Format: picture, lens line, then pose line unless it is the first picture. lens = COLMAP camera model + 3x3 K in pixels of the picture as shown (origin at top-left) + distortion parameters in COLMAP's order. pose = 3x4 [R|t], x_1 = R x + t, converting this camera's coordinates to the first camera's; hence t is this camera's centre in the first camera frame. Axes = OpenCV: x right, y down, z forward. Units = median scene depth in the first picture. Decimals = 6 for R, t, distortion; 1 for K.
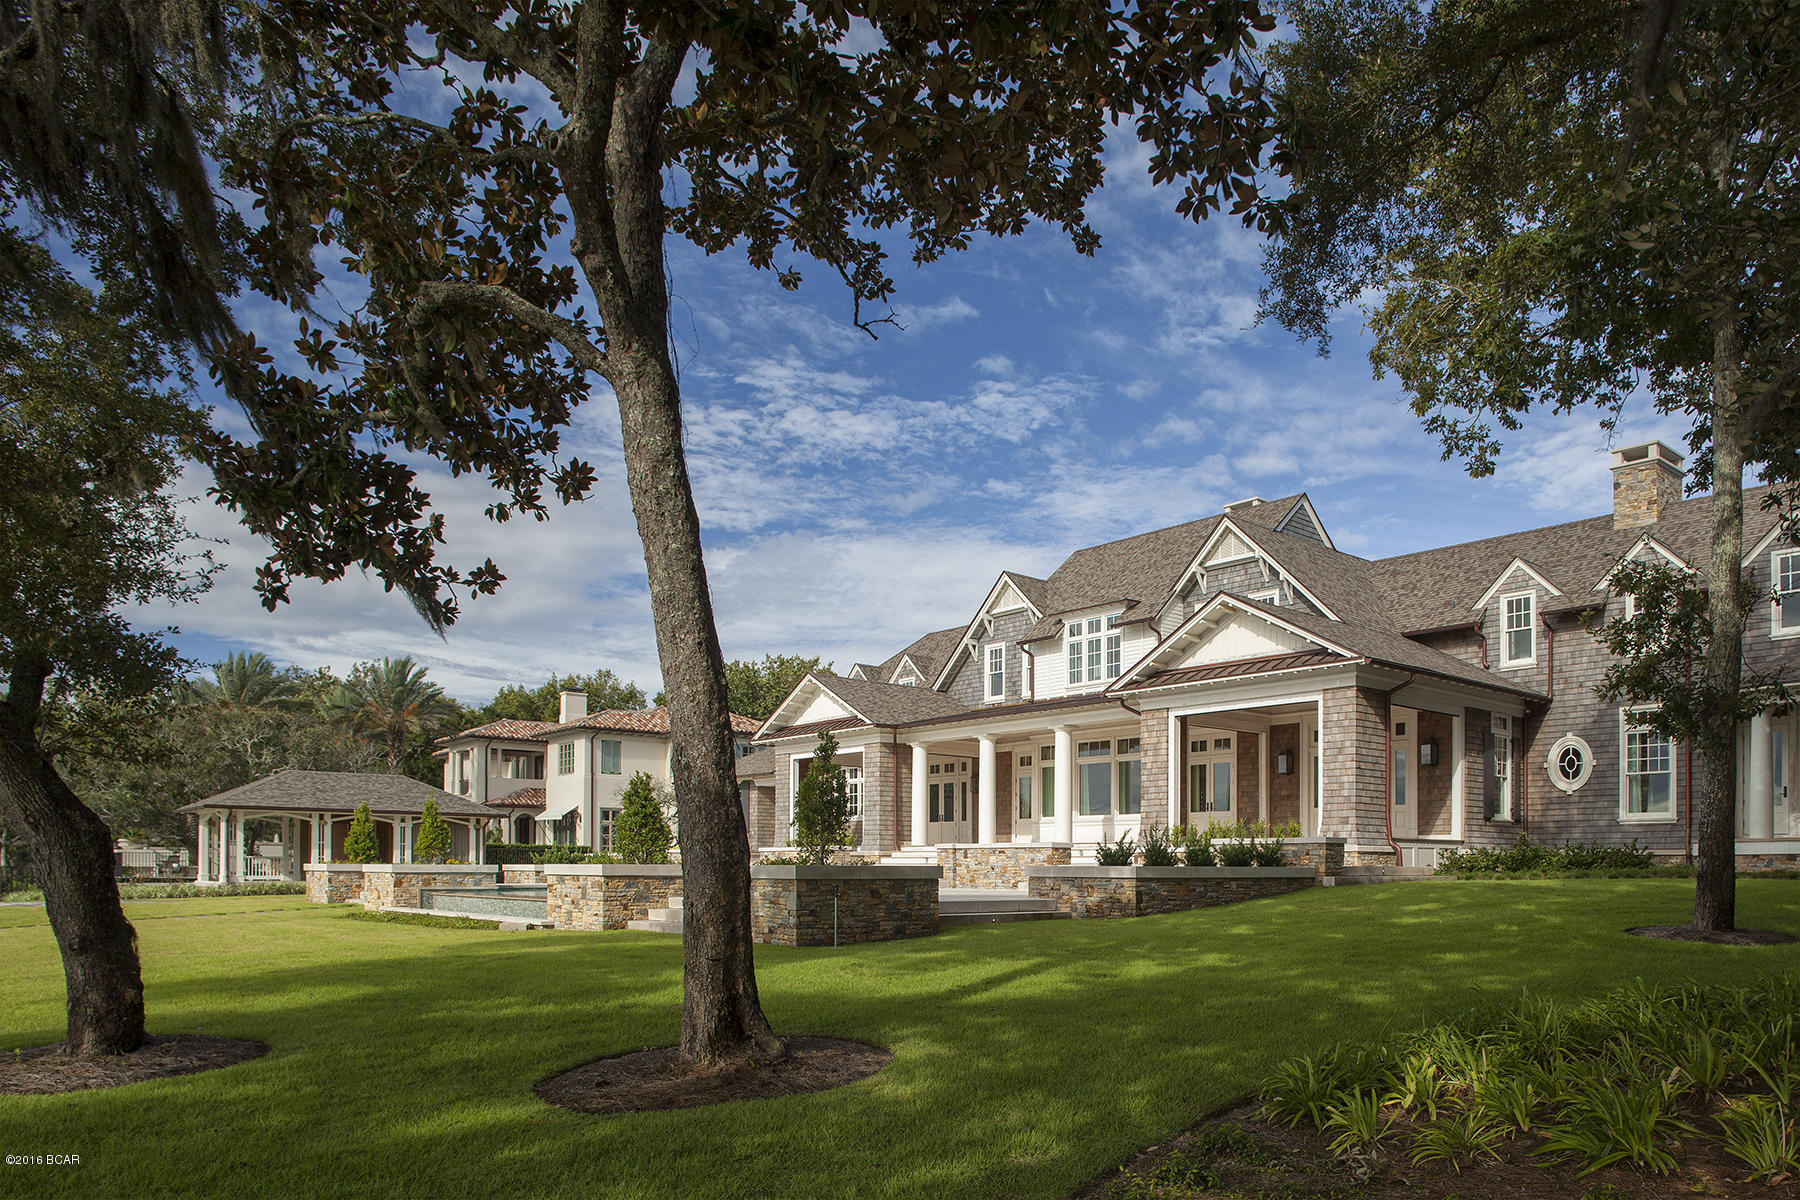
lens RADIAL K [[1247.4, 0, 1059.8], [0, 1247.4, 865.9], [0, 0, 1]] dist [-0.070008, 0.055327]
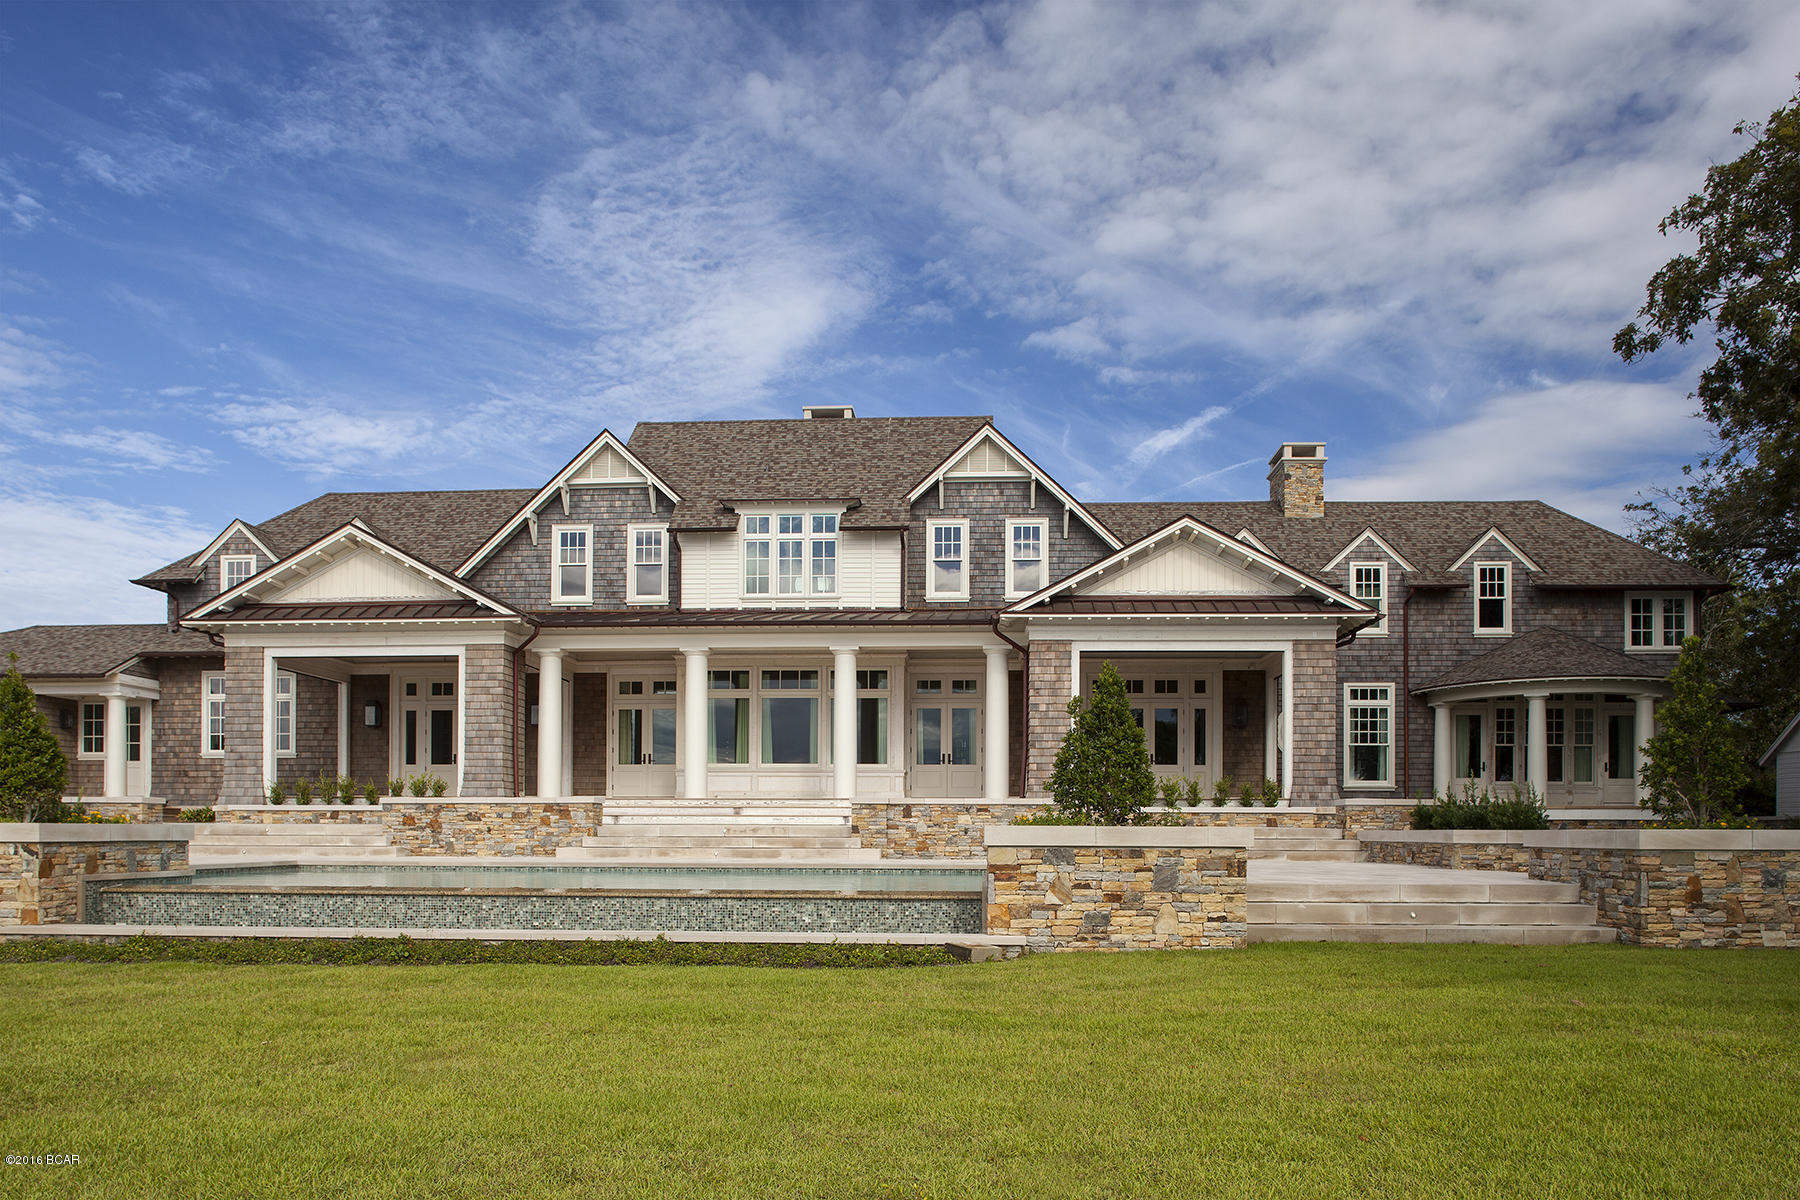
lens RADIAL K [[1249.3, 0, 903.9], [0, 1249.3, 825.5], [0, 0, 1]] dist [-0.063550, 0.048484]
pose [[0.733339, 0.003169, 0.679856, -0.534058], [-0.002751, 0.999995, -0.001694, -0.000290], [-0.679858, -0.000628, 0.733344, 0.433867]]
